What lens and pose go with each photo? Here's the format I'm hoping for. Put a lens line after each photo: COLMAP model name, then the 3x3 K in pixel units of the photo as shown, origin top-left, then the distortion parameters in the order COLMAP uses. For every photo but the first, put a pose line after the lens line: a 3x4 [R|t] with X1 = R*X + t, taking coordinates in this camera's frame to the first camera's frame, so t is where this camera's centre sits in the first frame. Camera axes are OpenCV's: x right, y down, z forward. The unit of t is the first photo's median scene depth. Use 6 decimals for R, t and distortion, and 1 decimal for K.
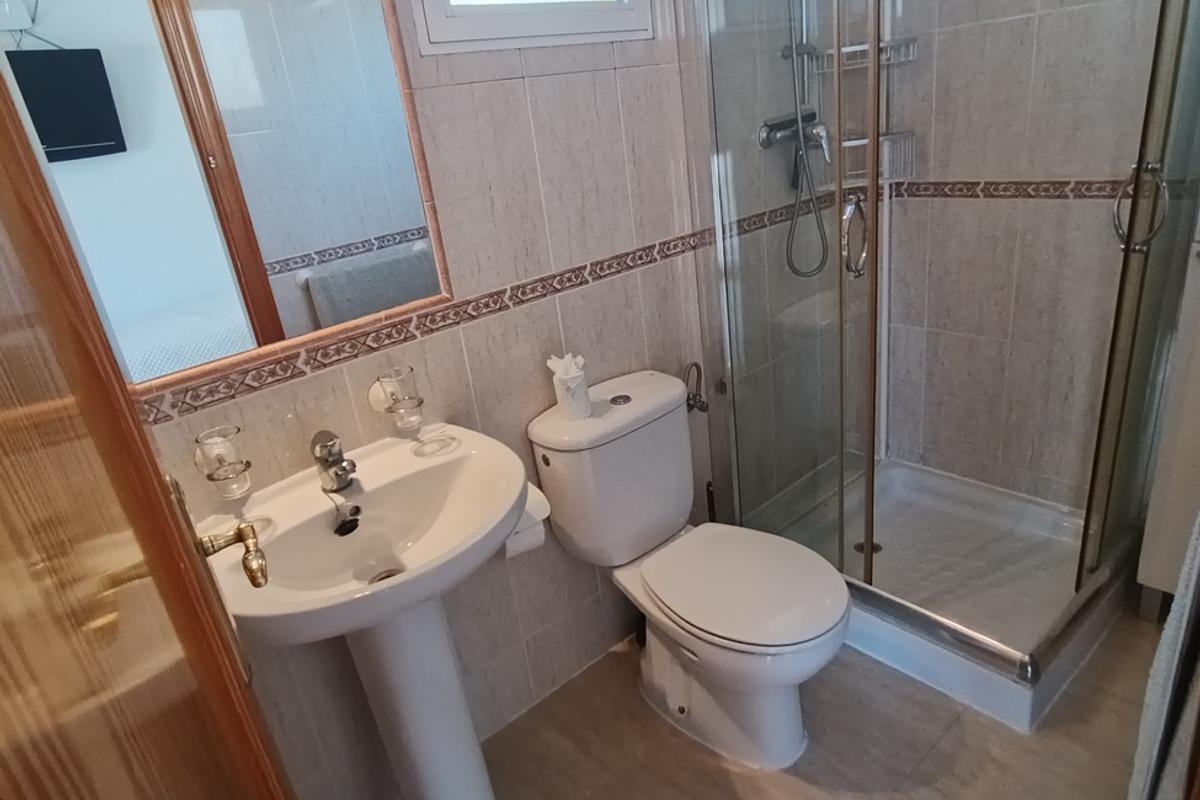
lens RADIAL K [[730.2, 0, 588.9], [0, 730.2, 393.1], [0, 0, 1]] dist [-0.037807, 0.025739]
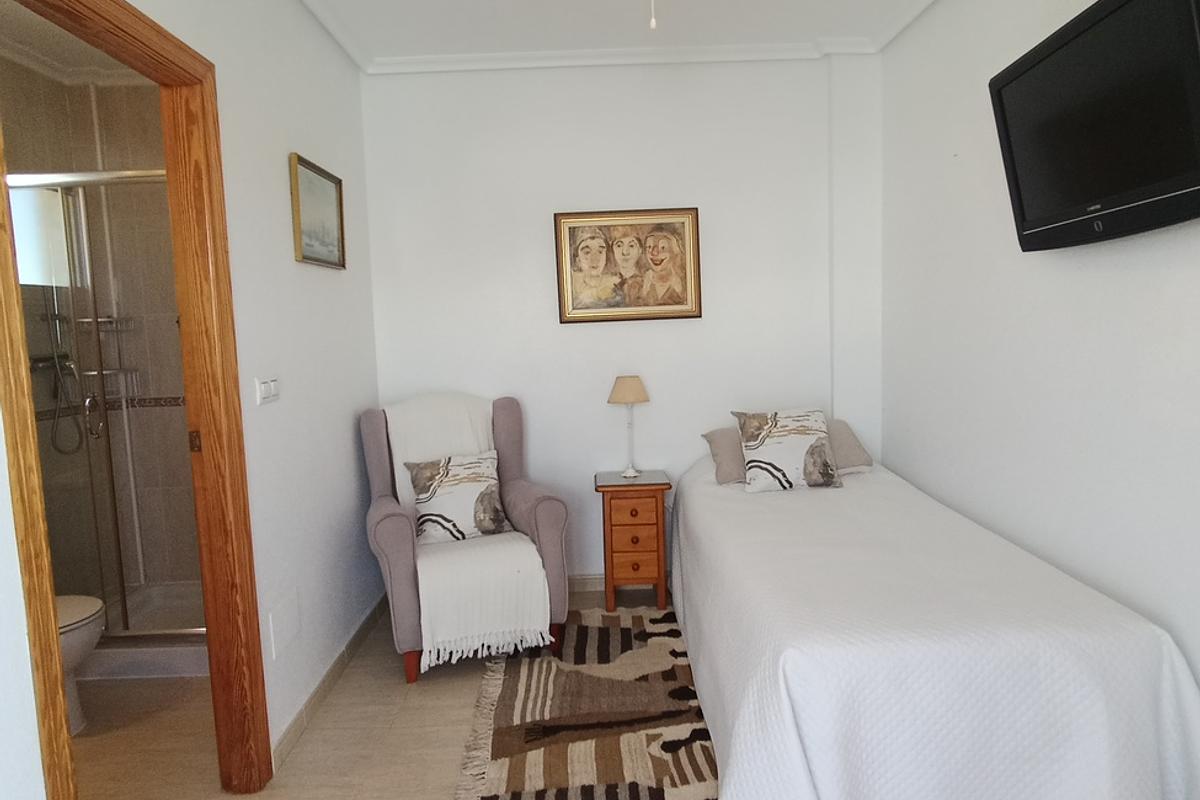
lens RADIAL K [[730.2, 0, 588.9], [0, 730.2, 393.1], [0, 0, 1]] dist [-0.037807, 0.025739]
pose [[0.632936, 0.029963, 0.773624, -0.239646], [0.241439, 0.941779, -0.234008, 0.439322], [-0.735595, 0.334895, 0.588851, -0.964245]]
